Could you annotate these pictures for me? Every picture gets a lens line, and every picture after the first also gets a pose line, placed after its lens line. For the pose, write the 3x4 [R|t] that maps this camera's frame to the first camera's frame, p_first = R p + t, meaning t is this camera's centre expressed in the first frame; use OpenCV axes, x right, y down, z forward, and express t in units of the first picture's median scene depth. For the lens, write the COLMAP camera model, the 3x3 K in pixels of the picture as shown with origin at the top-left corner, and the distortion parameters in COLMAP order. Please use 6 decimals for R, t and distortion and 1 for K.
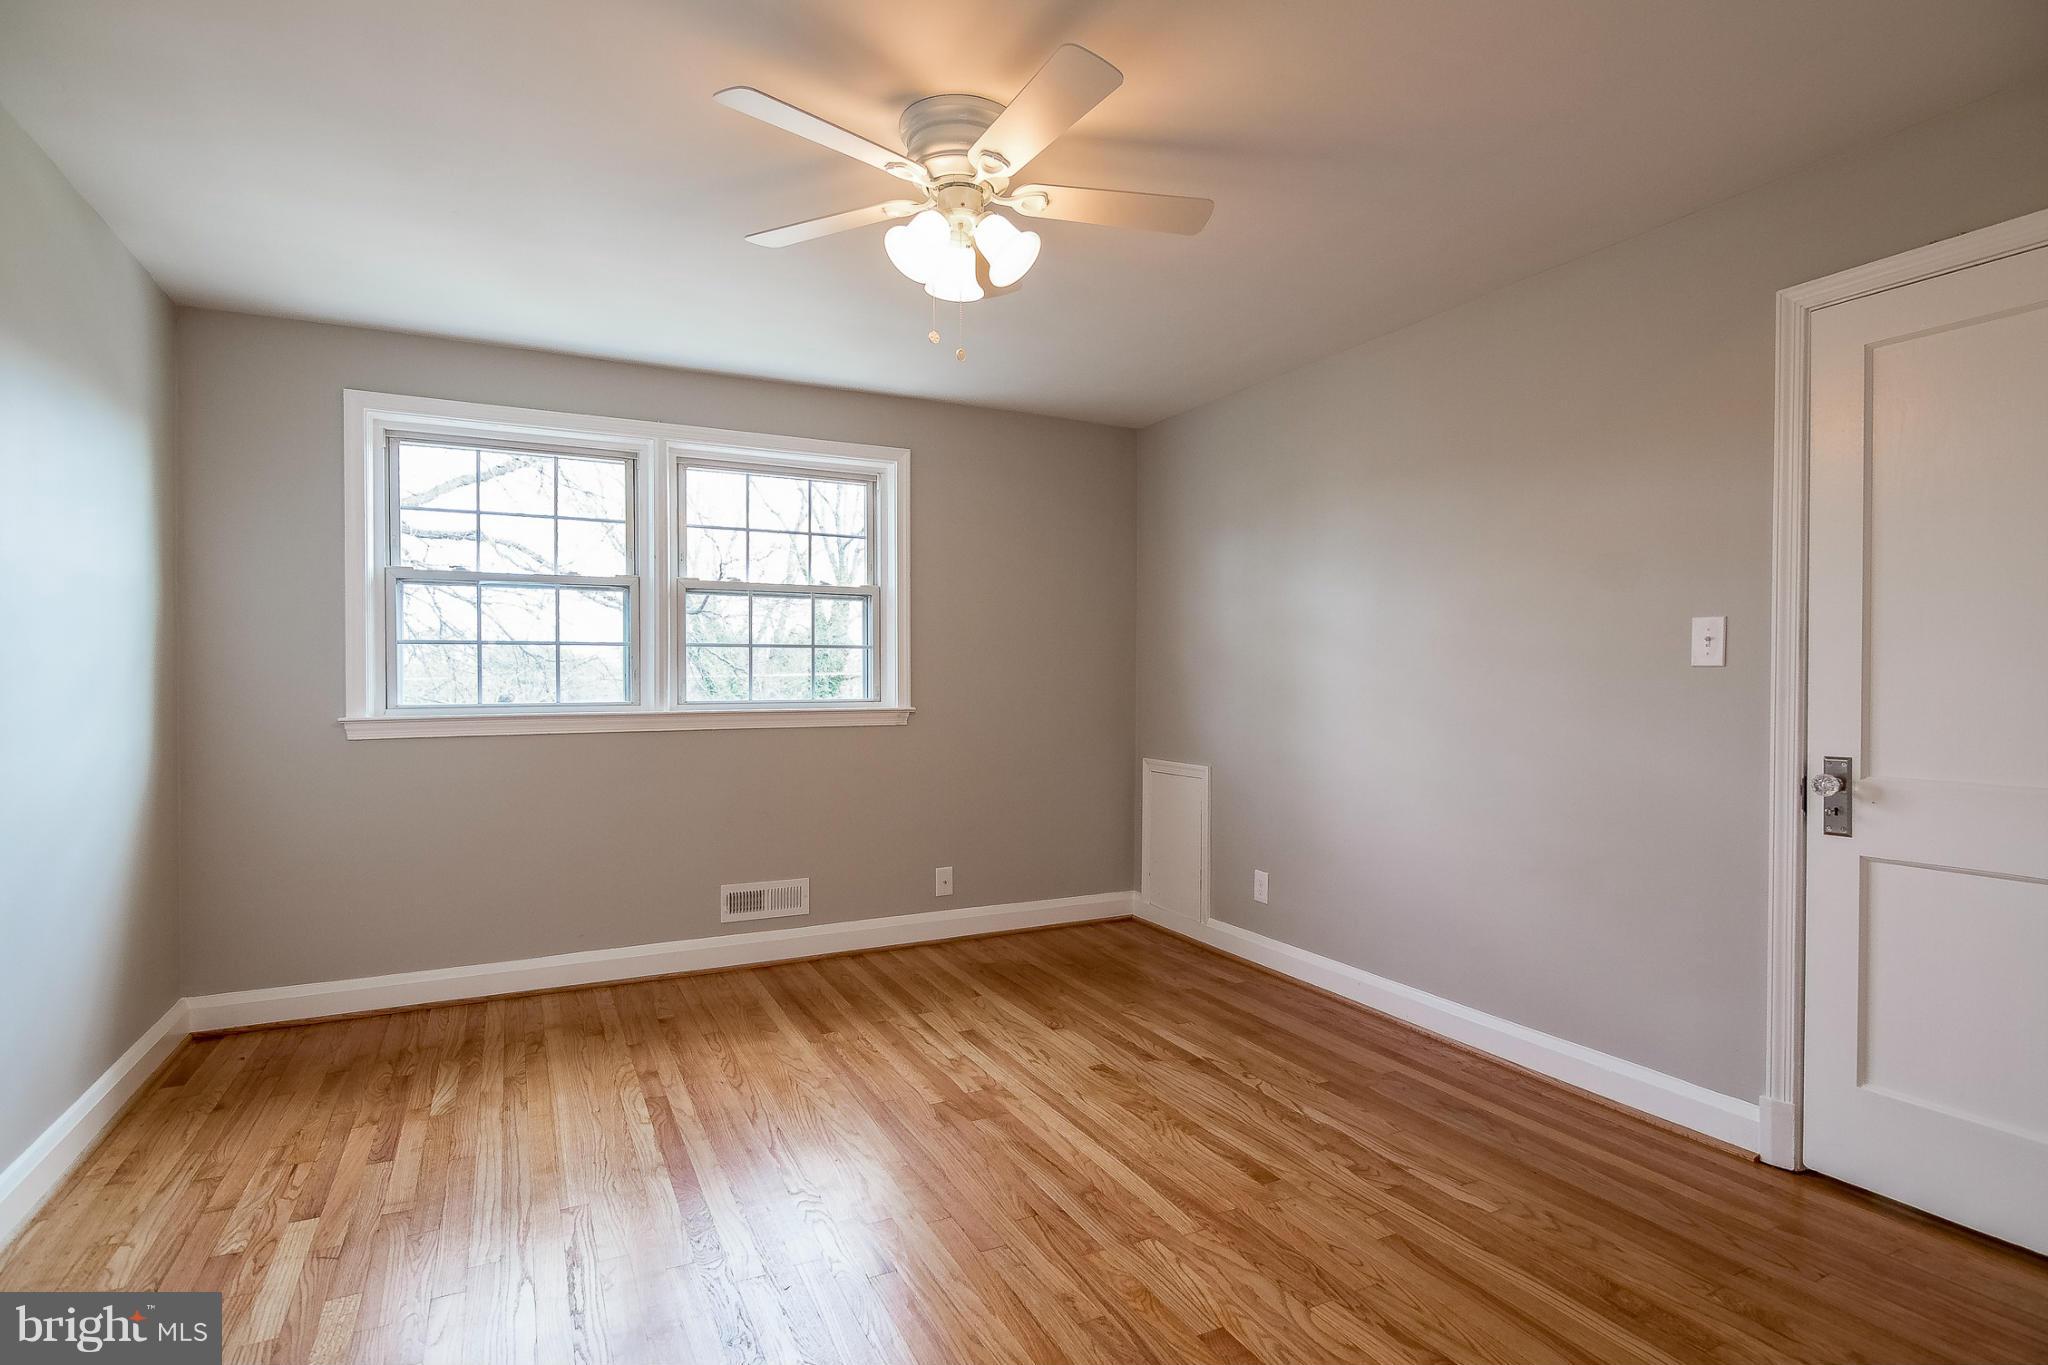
lens RADIAL K [[1022.6, 0, 1024.0], [0, 1022.6, 682.5], [0, 0, 1]] dist [0.003507, -0.008109]
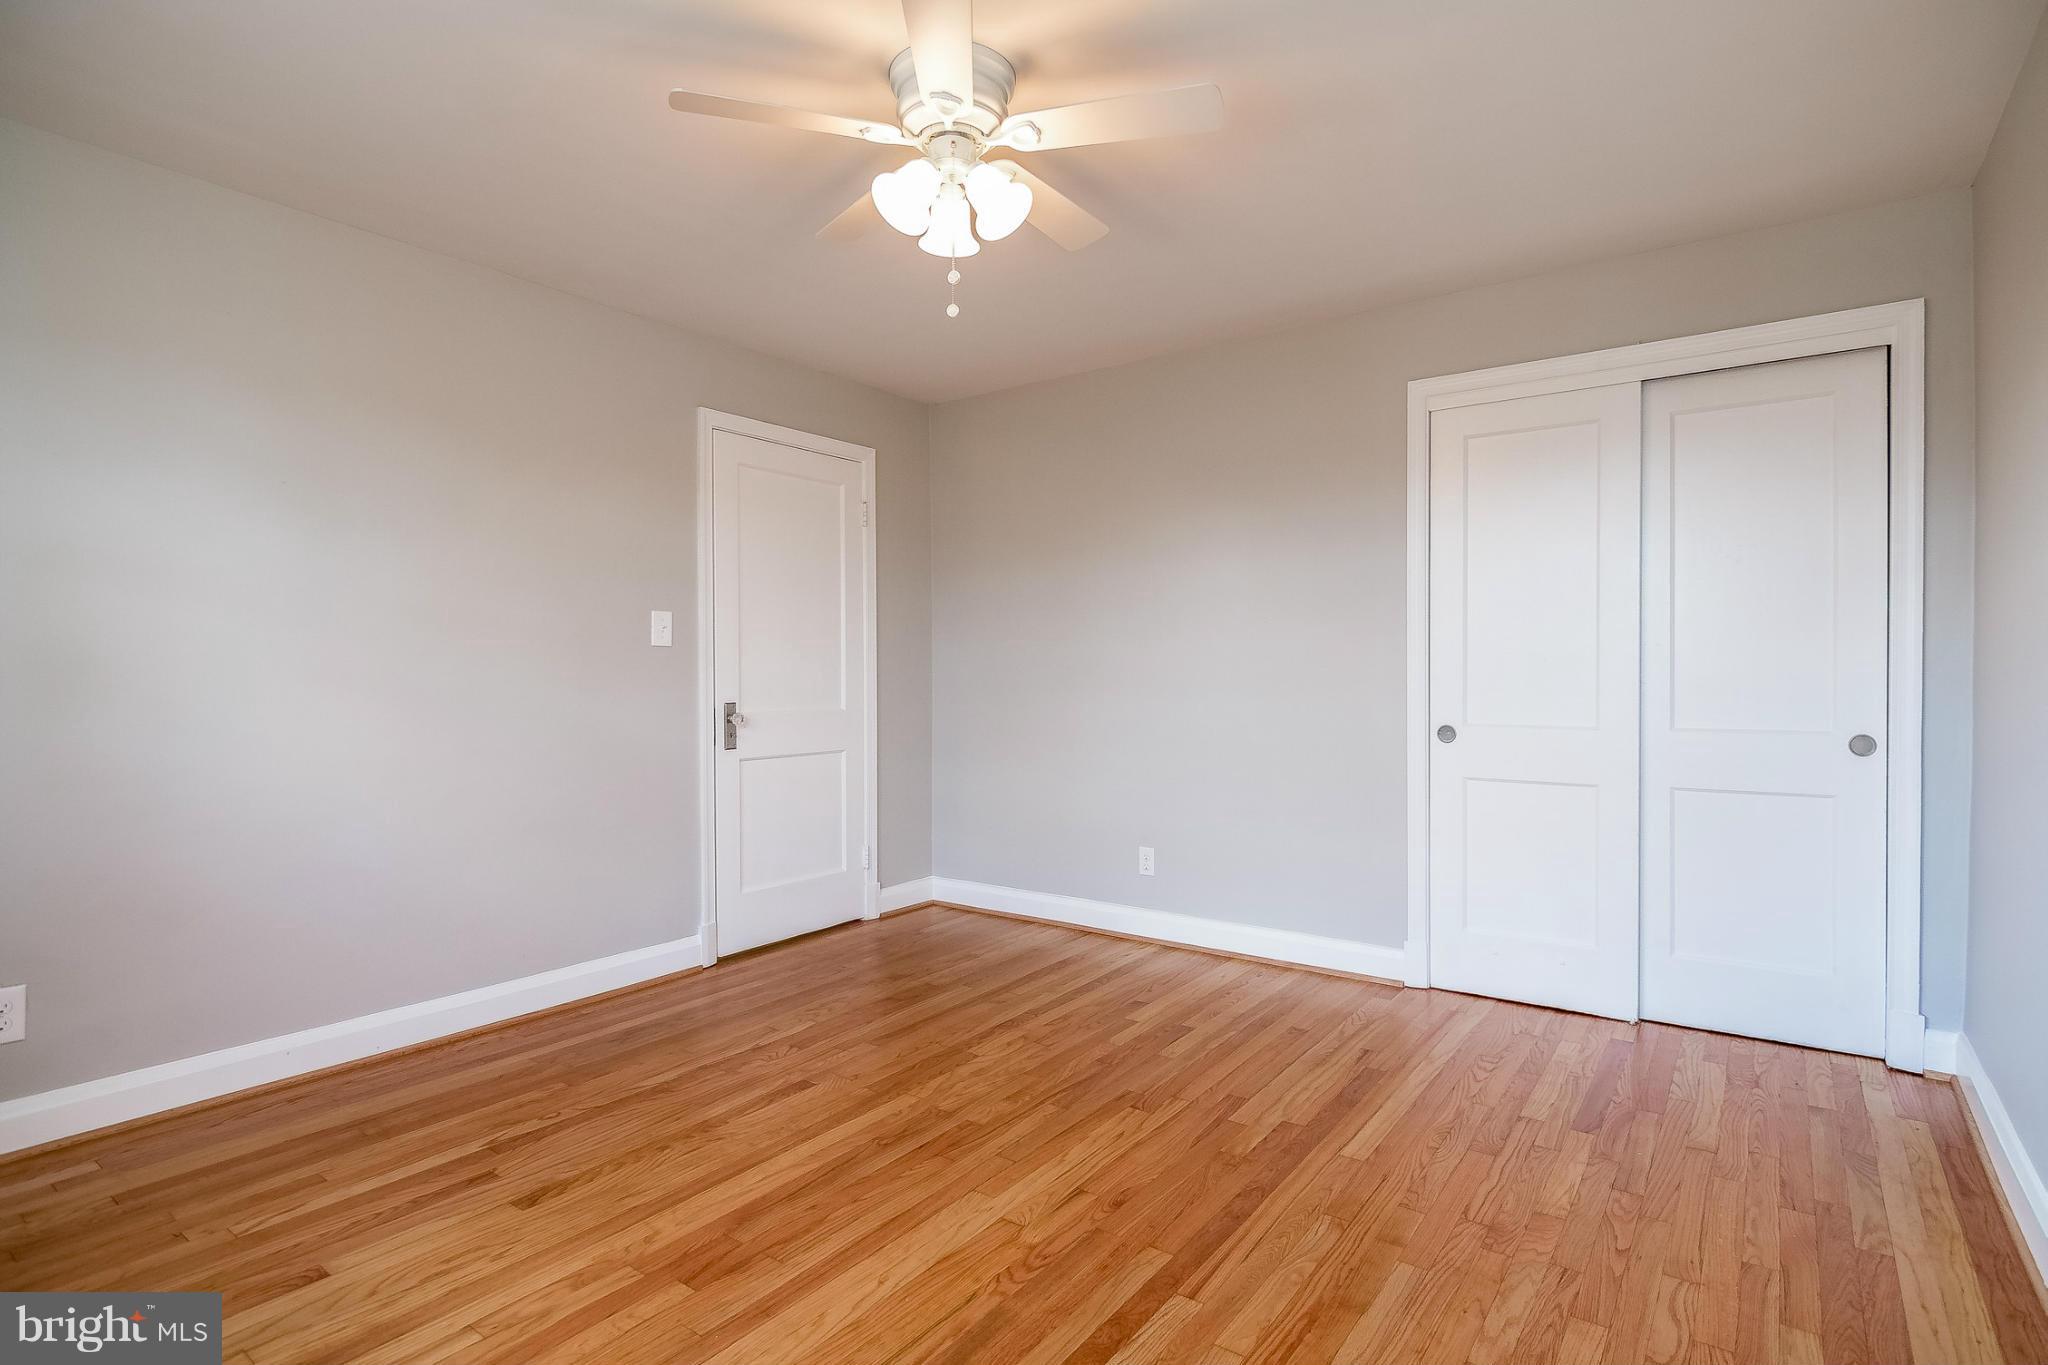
lens RADIAL K [[1033.9, 0, 1032.0], [0, 1033.9, 662.3], [0, 0, 1]] dist [-0.002390, -0.001263]
pose [[-0.460745, 0.004630, 0.887520, -0.833920], [0.001416, 0.999989, -0.004481, 0.013332], [-0.887531, -0.000808, -0.460747, 1.190965]]
